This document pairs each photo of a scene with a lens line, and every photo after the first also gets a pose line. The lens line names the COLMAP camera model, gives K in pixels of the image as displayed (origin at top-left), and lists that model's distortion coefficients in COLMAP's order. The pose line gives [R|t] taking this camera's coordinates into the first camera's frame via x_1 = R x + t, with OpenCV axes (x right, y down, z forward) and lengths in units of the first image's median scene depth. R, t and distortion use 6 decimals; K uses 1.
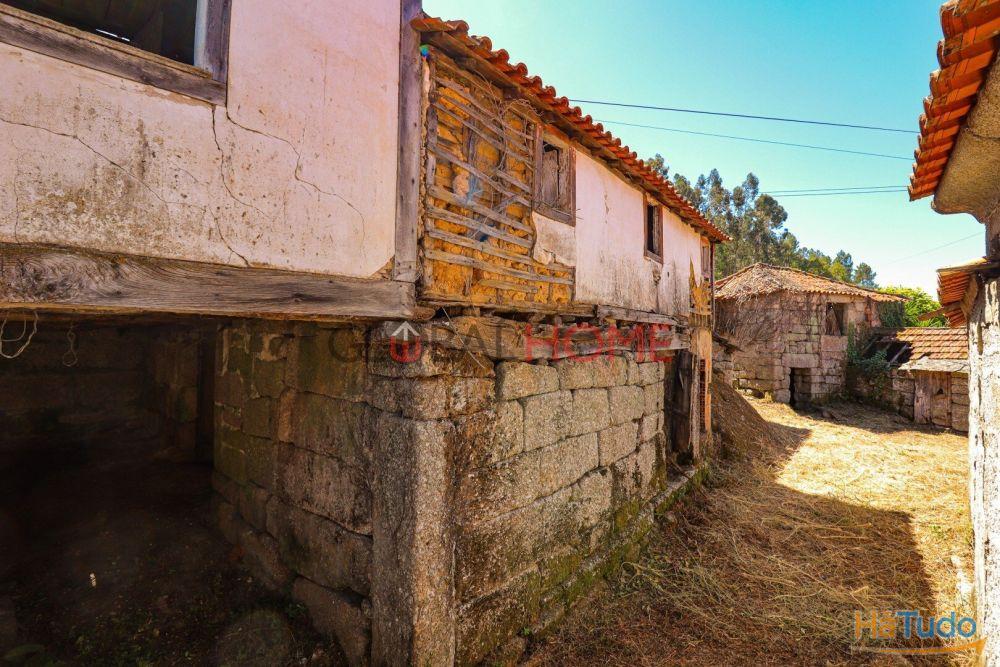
lens RADIAL K [[464.3, 0, 510.1], [0, 464.3, 331.7], [0, 0, 1]] dist [0.001881, -0.013296]
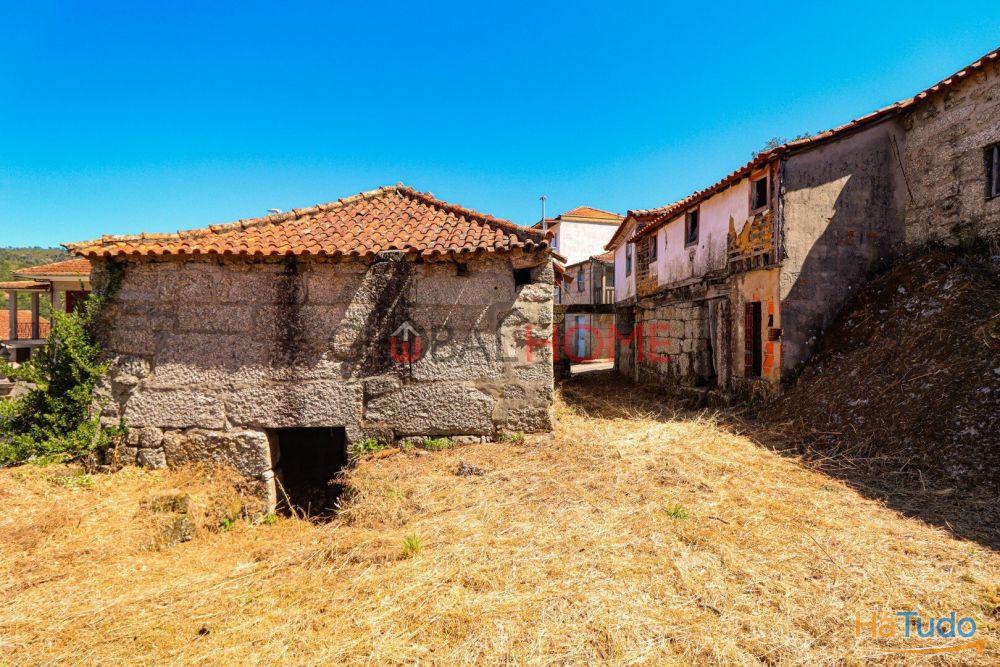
lens RADIAL K [[464.3, 0, 509.7], [0, 464.3, 332.7], [0, 0, 1]] dist [0.001881, -0.013296]
pose [[-0.772732, -0.003744, -0.634721, 1.956530], [0.009694, 0.999796, -0.017699, 0.186408], [0.634658, -0.019829, -0.772539, 1.962141]]
